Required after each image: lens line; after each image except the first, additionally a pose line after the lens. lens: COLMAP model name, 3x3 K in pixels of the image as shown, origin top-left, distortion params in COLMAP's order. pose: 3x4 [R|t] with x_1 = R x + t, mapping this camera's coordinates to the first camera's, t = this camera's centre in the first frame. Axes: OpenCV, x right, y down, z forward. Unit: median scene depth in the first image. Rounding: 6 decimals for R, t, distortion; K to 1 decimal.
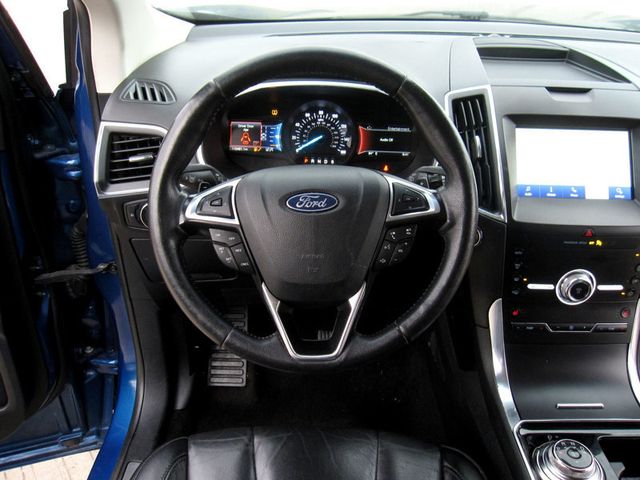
lens RADIAL K [[534.6, 0, 323.7], [0, 534.6, 236.8], [0, 0, 1]] dist [-0.070689, 0.044320]
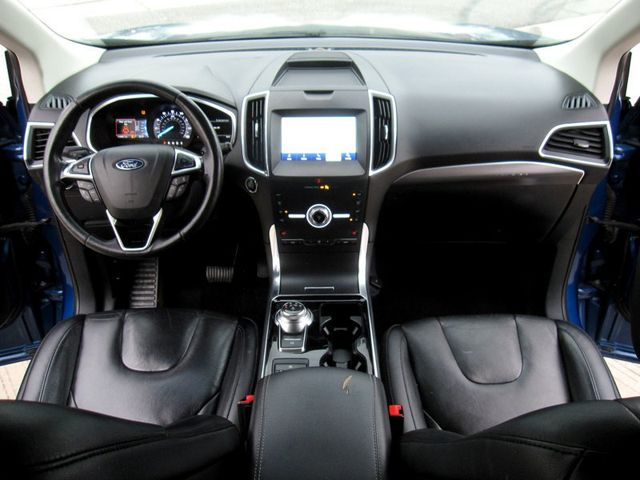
lens RADIAL K [[534.6, 0, 322.0], [0, 534.6, 236.4], [0, 0, 1]] dist [-0.070689, 0.044320]
pose [[0.999674, -0.024906, -0.005613, 0.487069], [0.025032, 0.999410, 0.023518, 0.118422], [0.005024, -0.023651, 0.999708, -0.620654]]
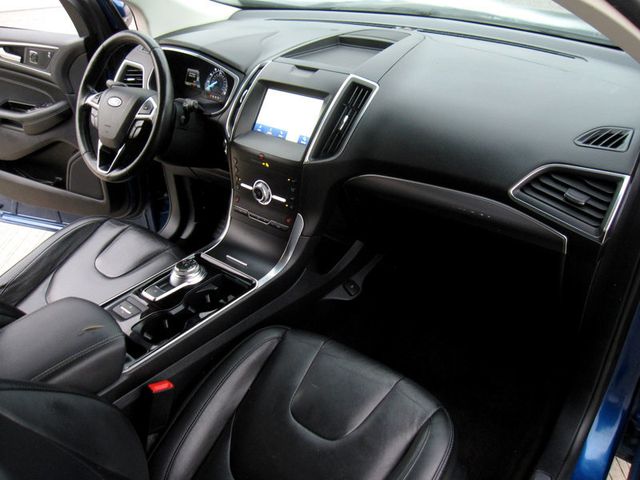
lens RADIAL K [[534.6, 0, 319.0], [0, 534.6, 238.7], [0, 0, 1]] dist [-0.070689, 0.044320]
pose [[0.773135, 0.294711, -0.561611, 1.524646], [-0.261985, 0.954807, 0.140385, -0.040132], [0.577603, 0.038597, 0.815405, -0.196242]]
